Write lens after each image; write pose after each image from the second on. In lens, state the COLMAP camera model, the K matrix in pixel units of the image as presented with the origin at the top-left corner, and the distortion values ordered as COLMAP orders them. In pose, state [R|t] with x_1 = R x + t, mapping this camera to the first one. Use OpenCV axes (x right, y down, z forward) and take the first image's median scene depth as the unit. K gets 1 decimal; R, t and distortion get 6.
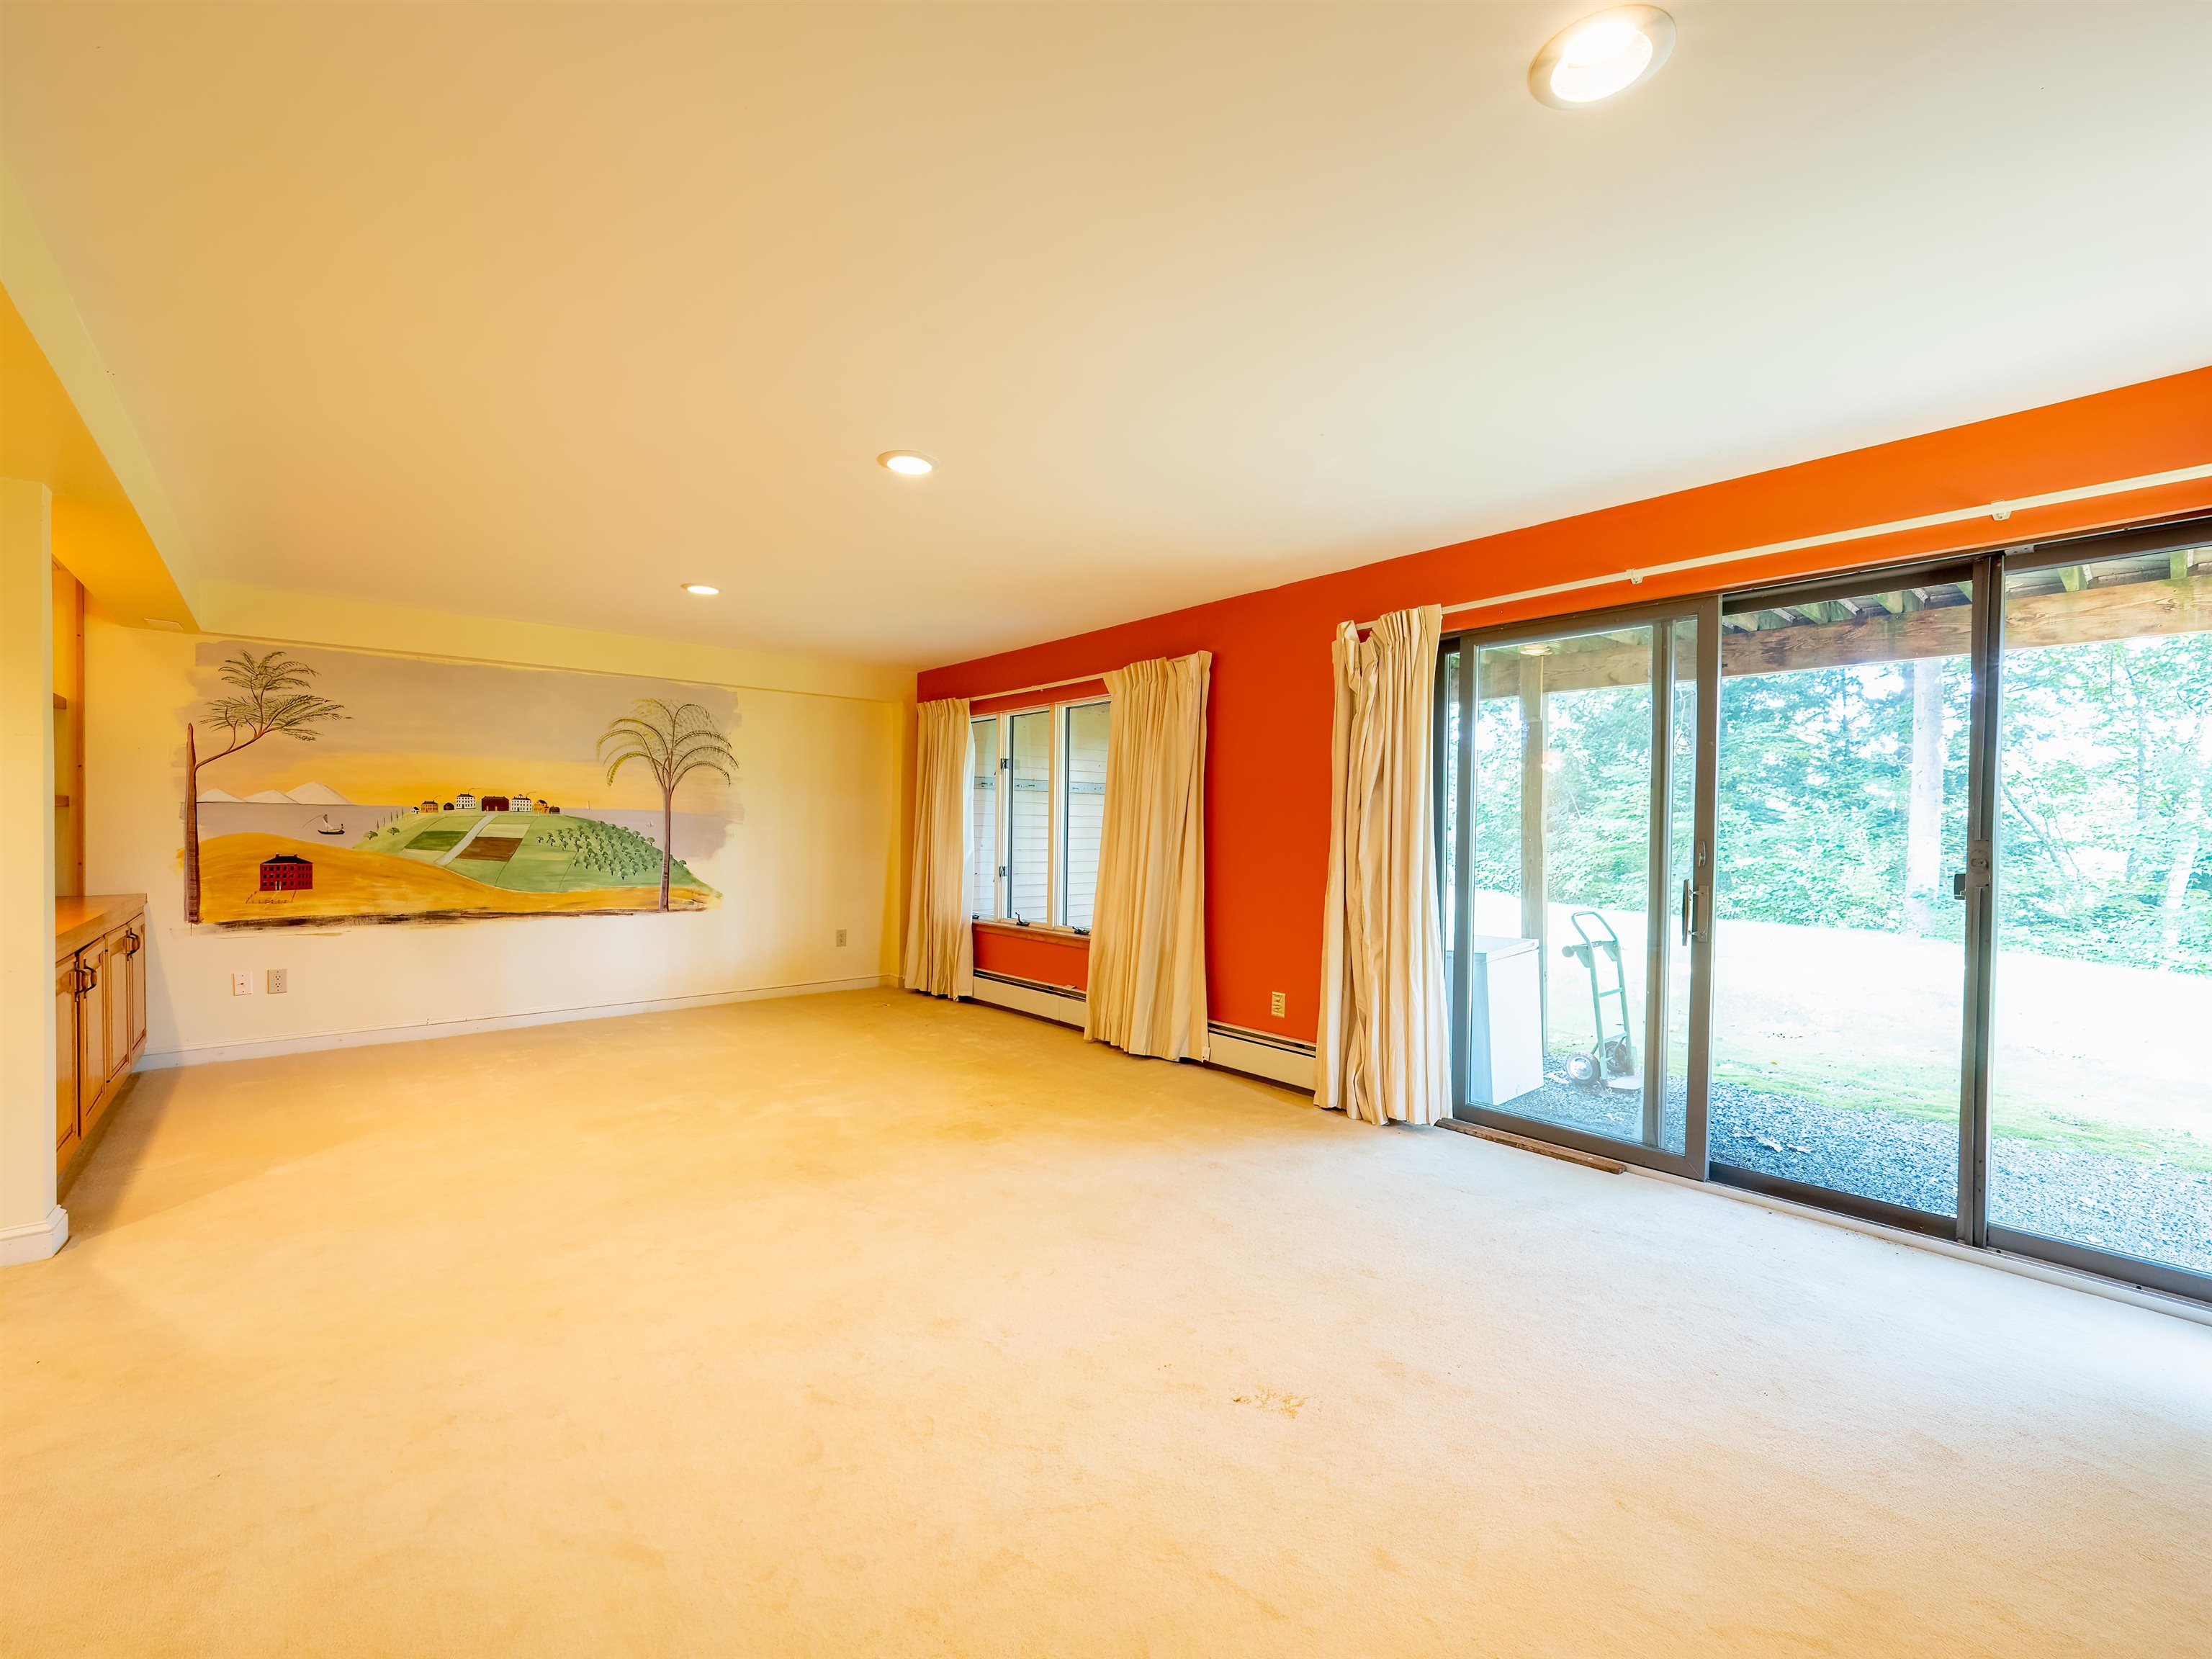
lens RADIAL K [[931.8, 0, 1093.2], [0, 931.8, 840.8], [0, 0, 1]] dist [-0.005116, -0.000498]
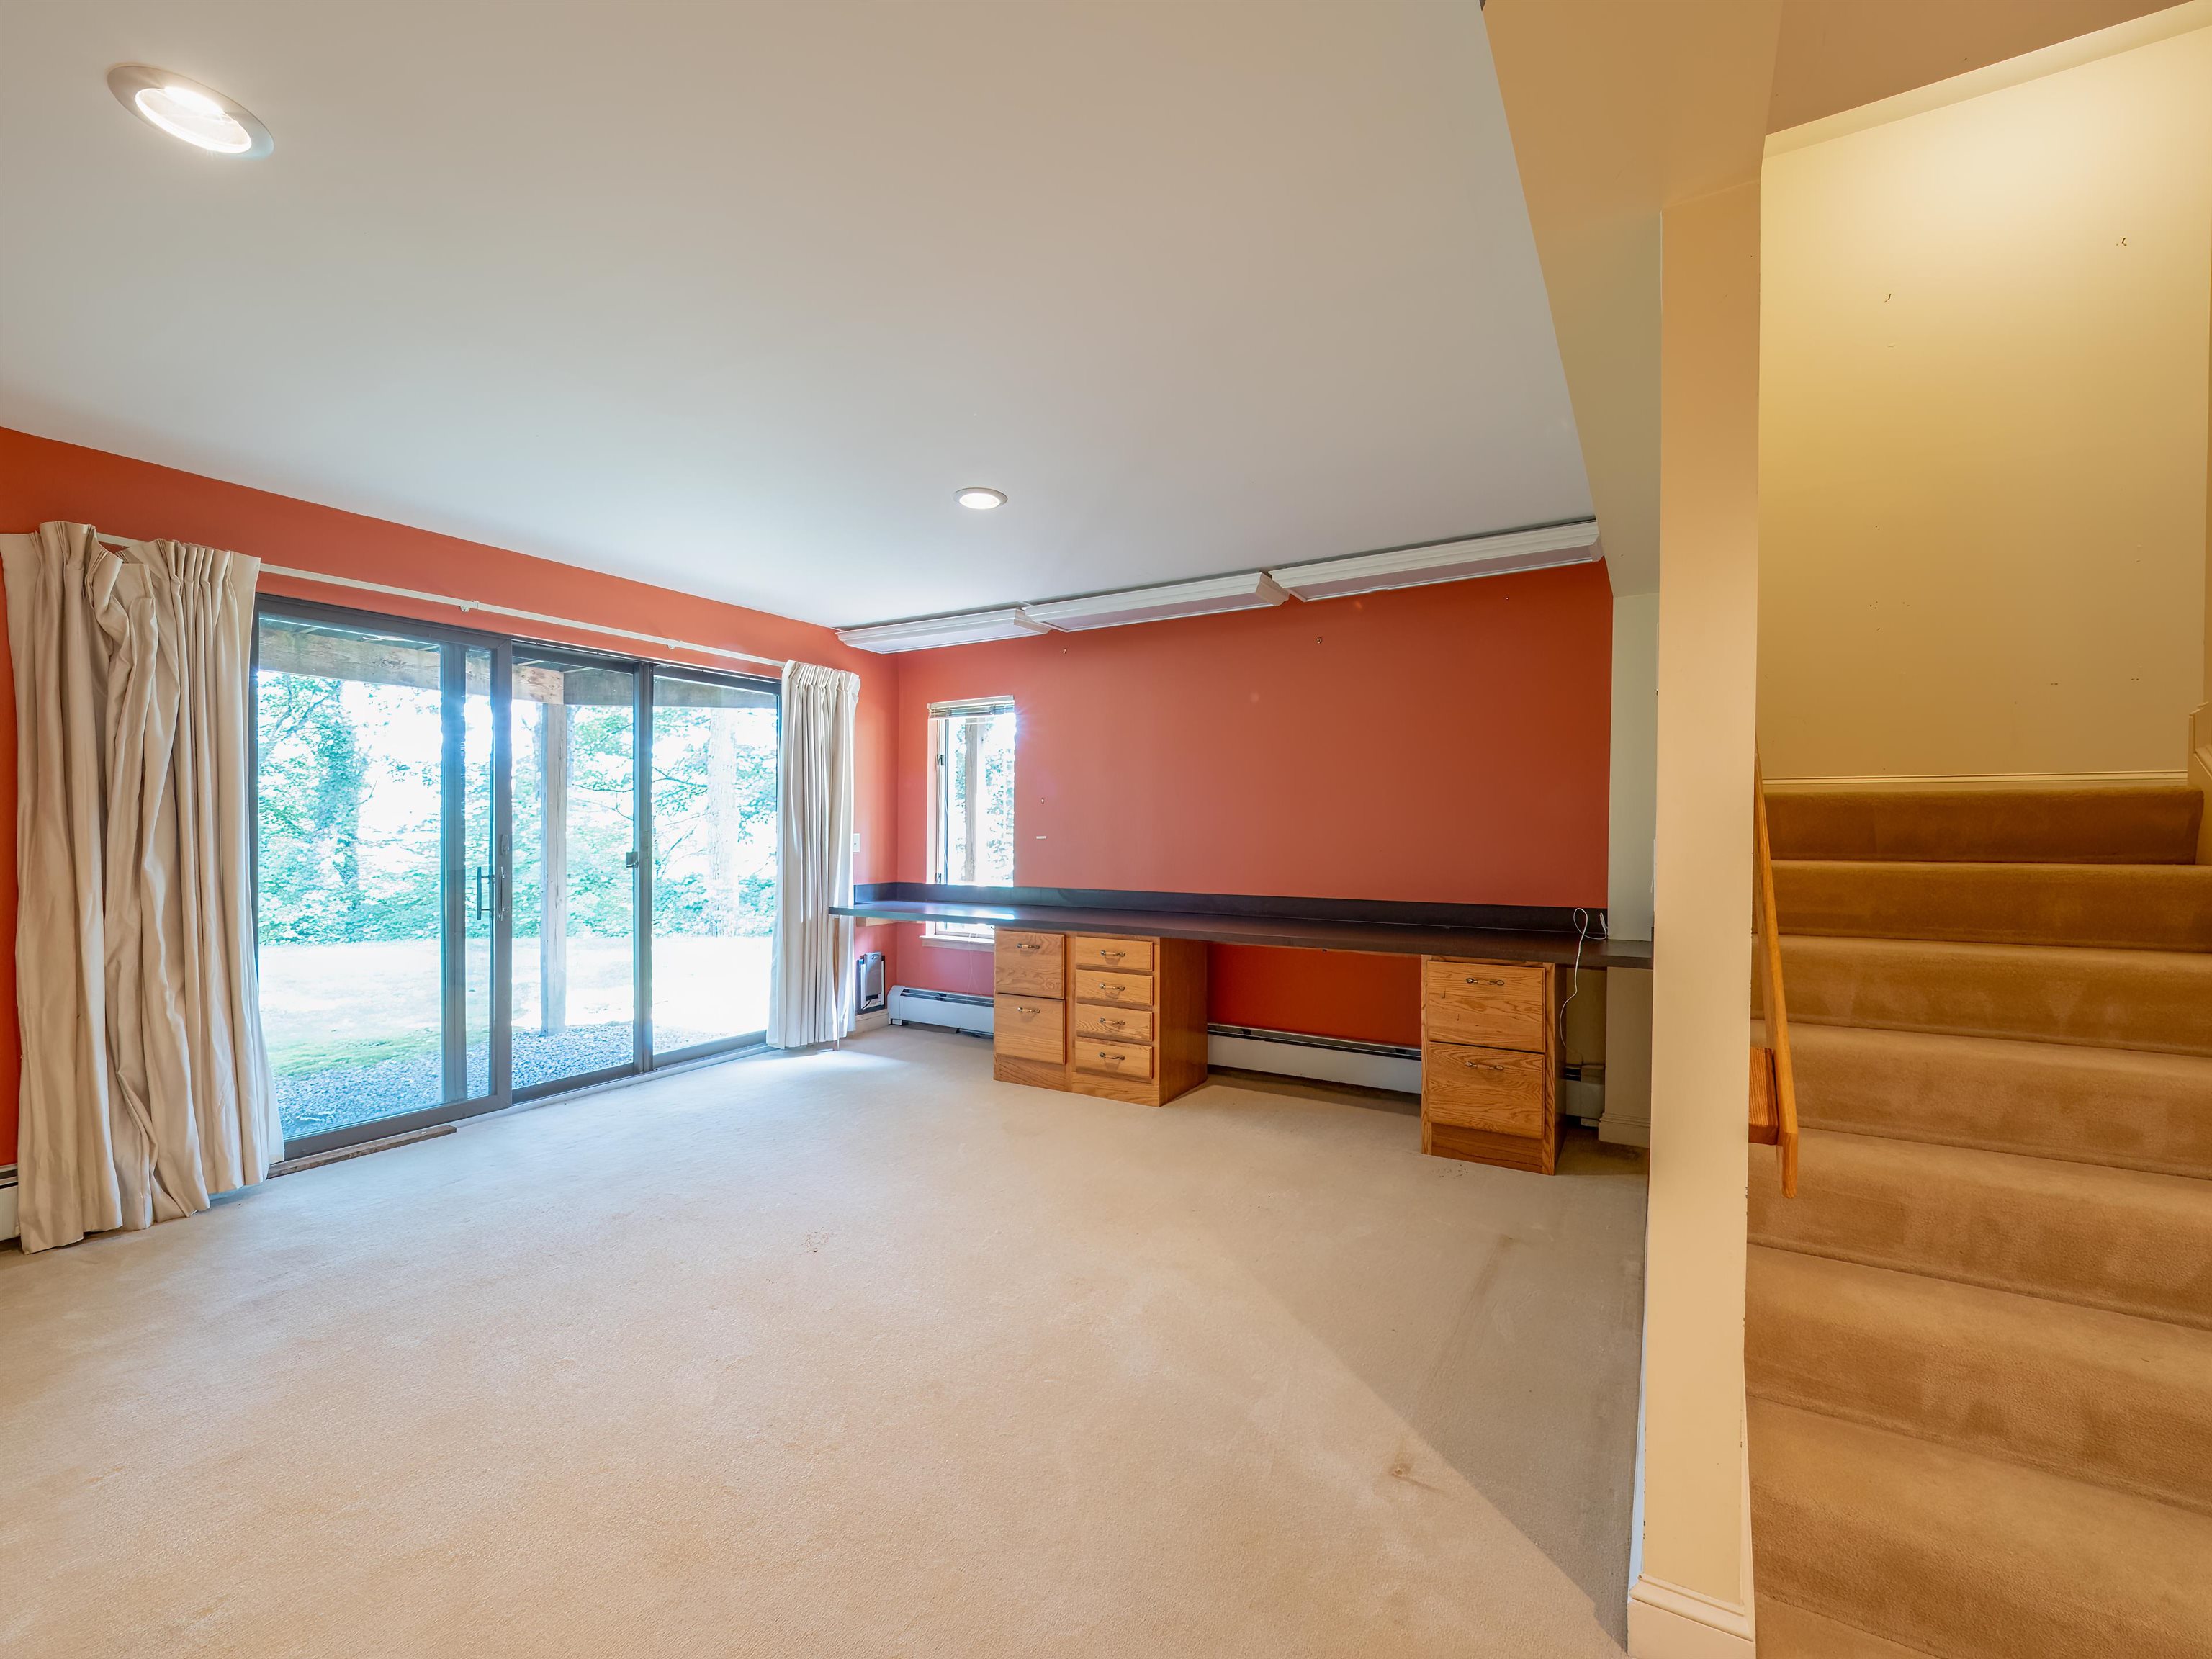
lens RADIAL K [[931.8, 0, 1093.2], [0, 931.8, 840.8], [0, 0, 1]] dist [-0.005116, -0.000498]
pose [[-0.319811, -0.021213, 0.947244, -0.733710], [0.008215, 0.999650, 0.025161, -0.015533], [-0.947446, 0.015829, -0.319525, 0.617173]]
